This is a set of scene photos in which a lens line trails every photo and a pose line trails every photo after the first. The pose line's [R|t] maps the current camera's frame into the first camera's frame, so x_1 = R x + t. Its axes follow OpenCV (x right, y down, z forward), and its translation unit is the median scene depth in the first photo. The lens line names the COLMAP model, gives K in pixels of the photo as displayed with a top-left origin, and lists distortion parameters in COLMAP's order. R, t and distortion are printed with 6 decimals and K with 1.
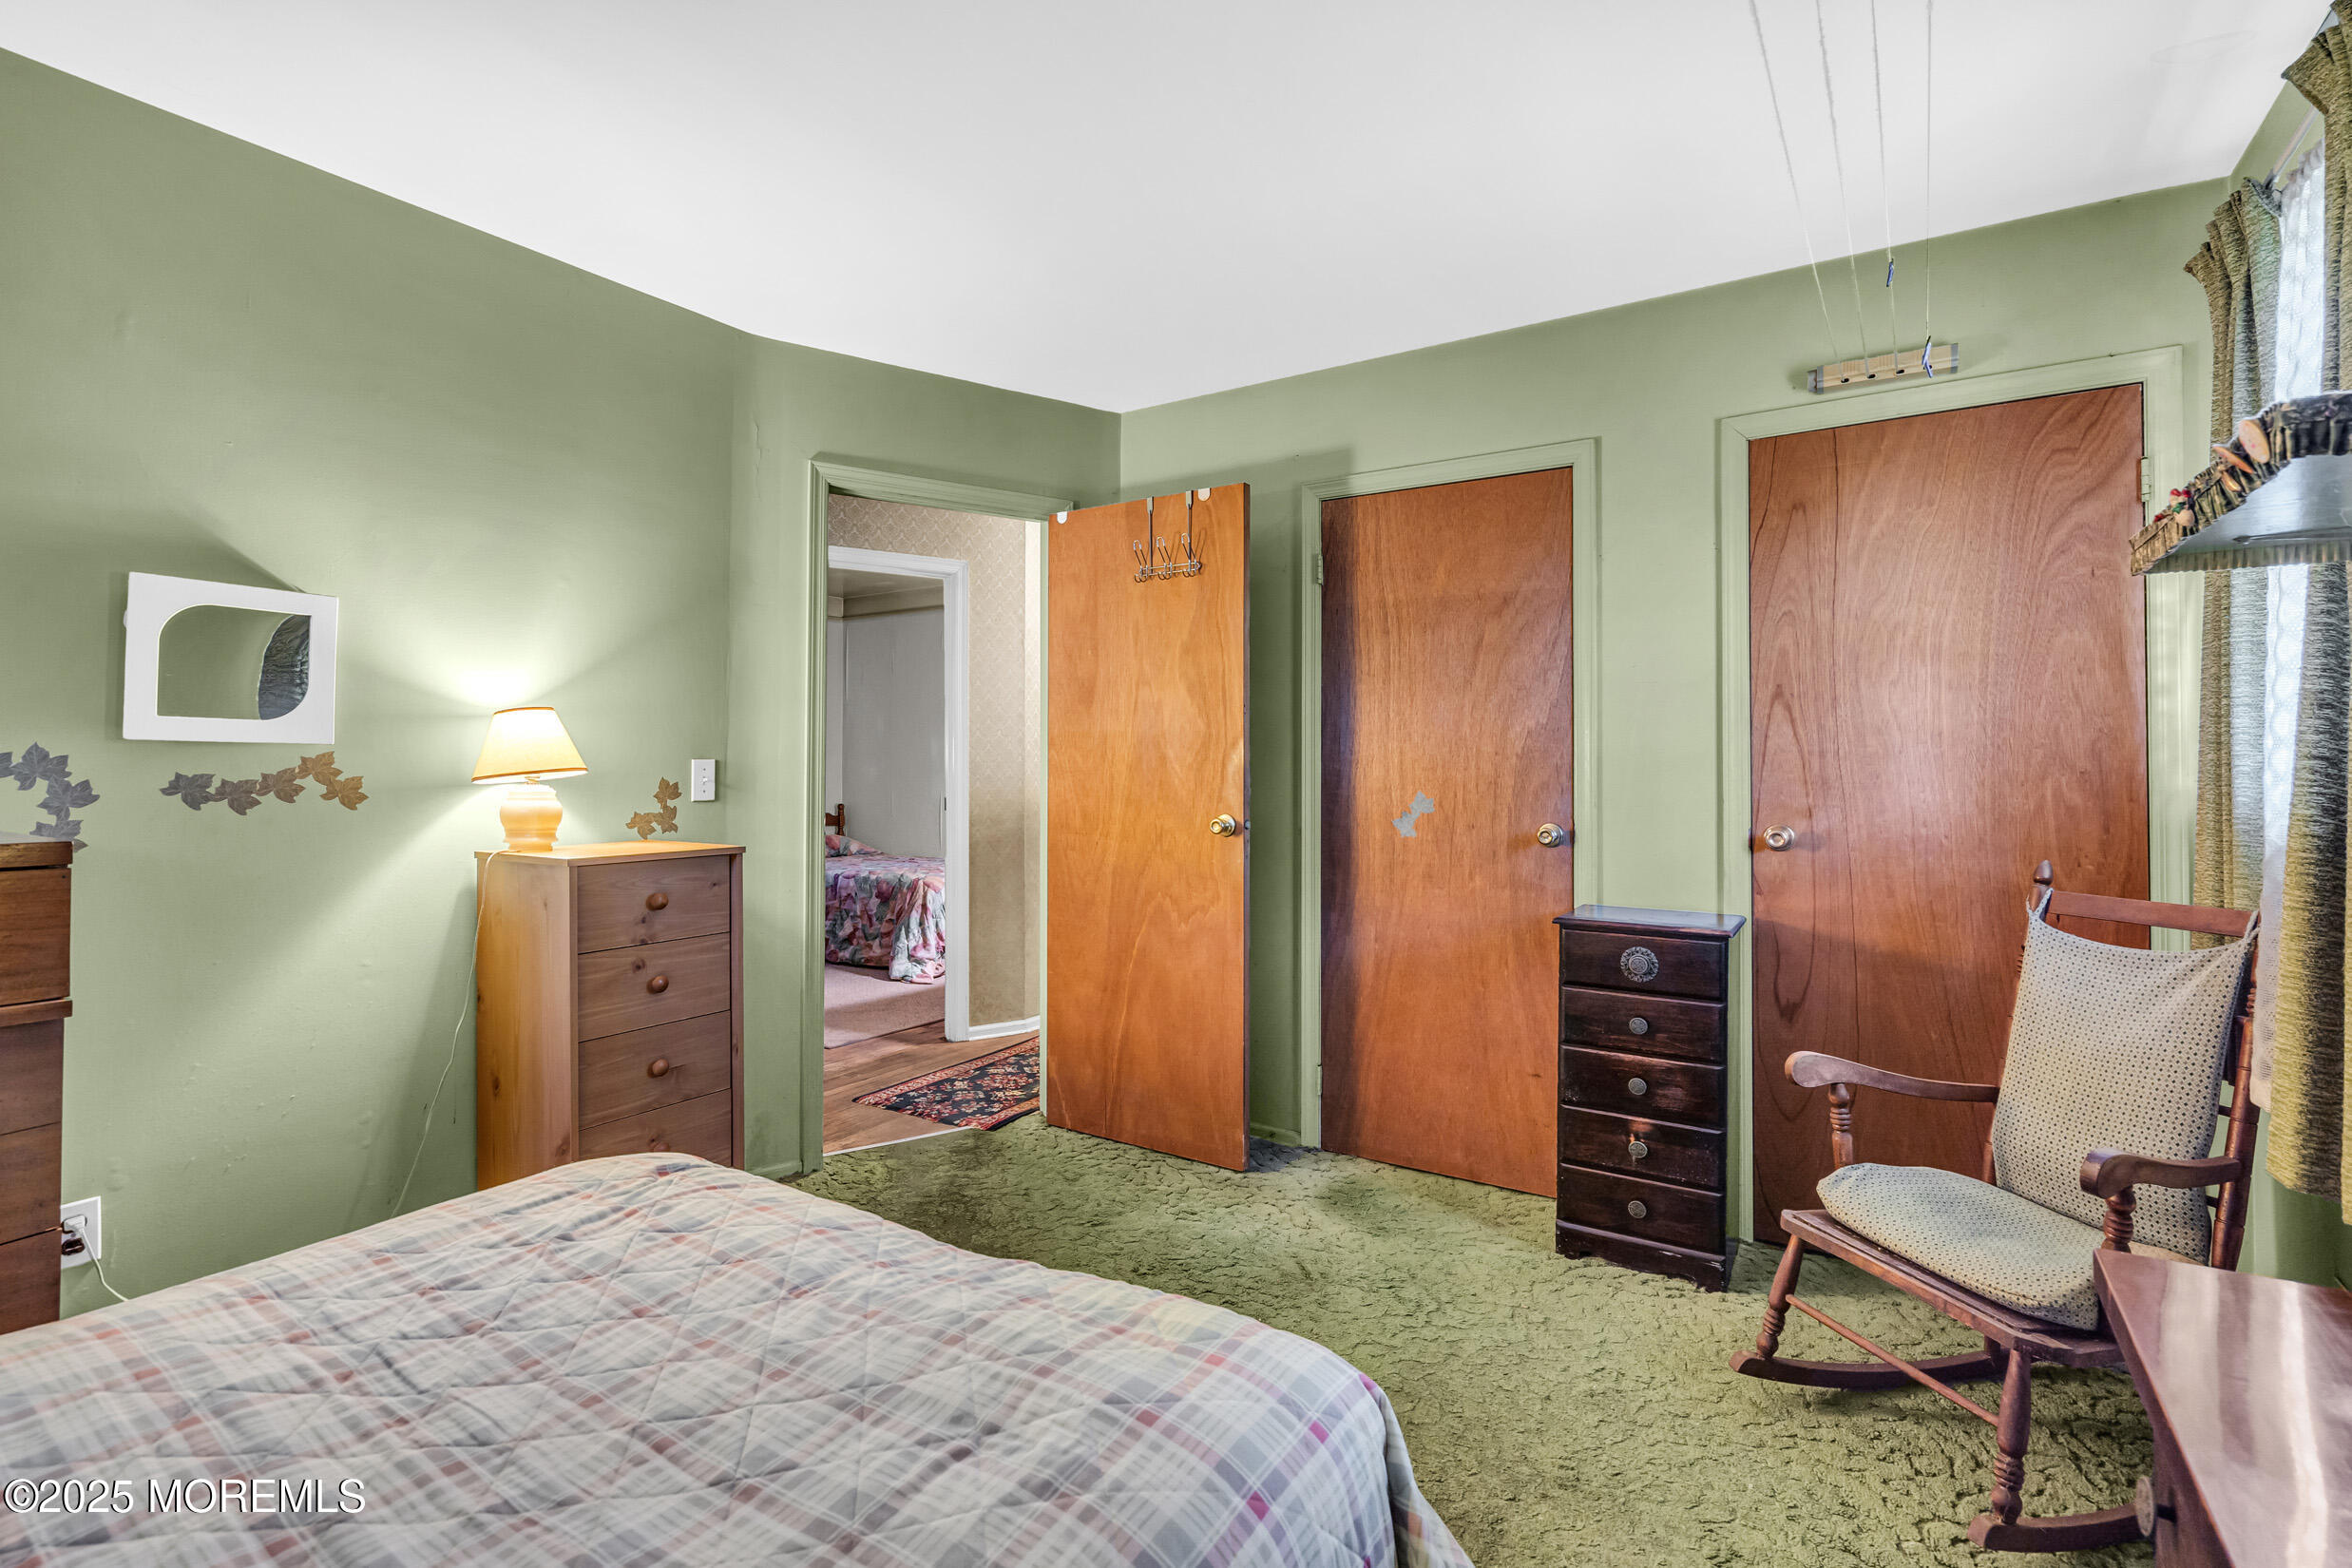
lens RADIAL K [[1080.2, 0, 1176.3], [0, 1080.2, 773.6], [0, 0, 1]] dist [0.001804, -0.000052]
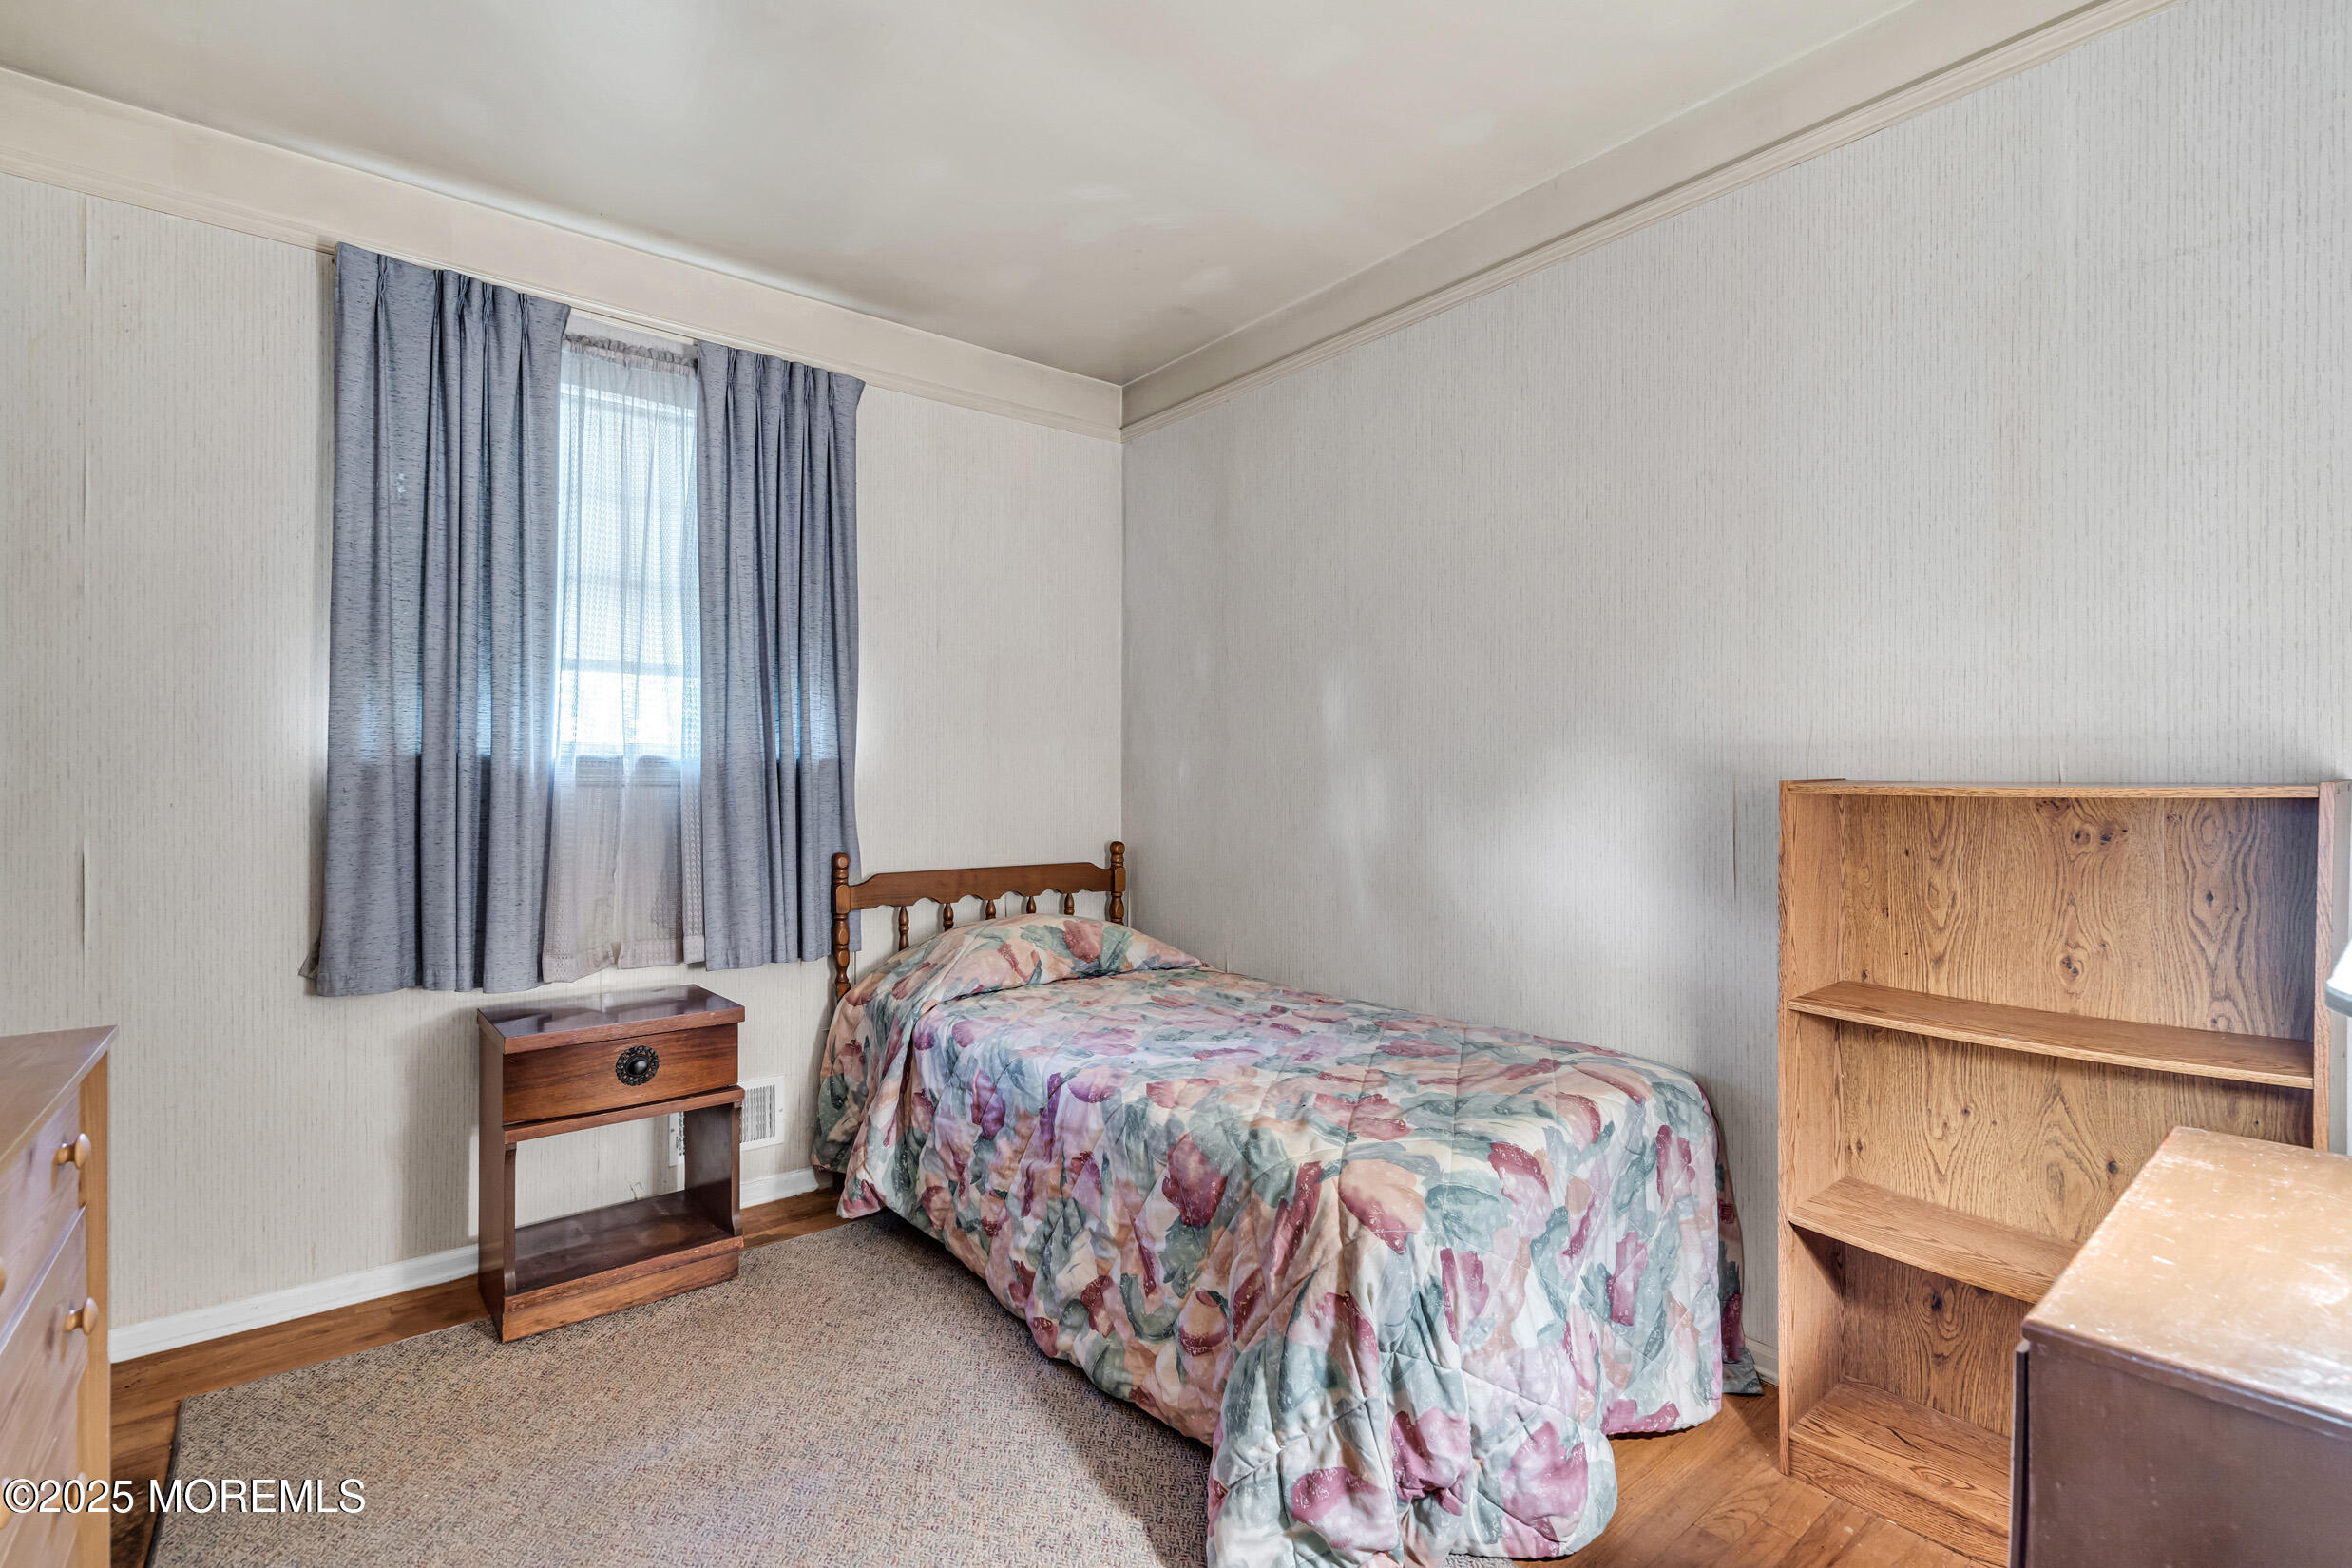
lens RADIAL K [[1080.2, 0, 1178.1], [0, 1080.2, 786.2], [0, 0, 1]] dist [0.001804, -0.000052]
pose [[0.951087, -0.002120, -0.308916, -0.188141], [0.001653, 0.999997, -0.001772, 0.008018], [0.308919, 0.001175, 0.951088, 0.735170]]
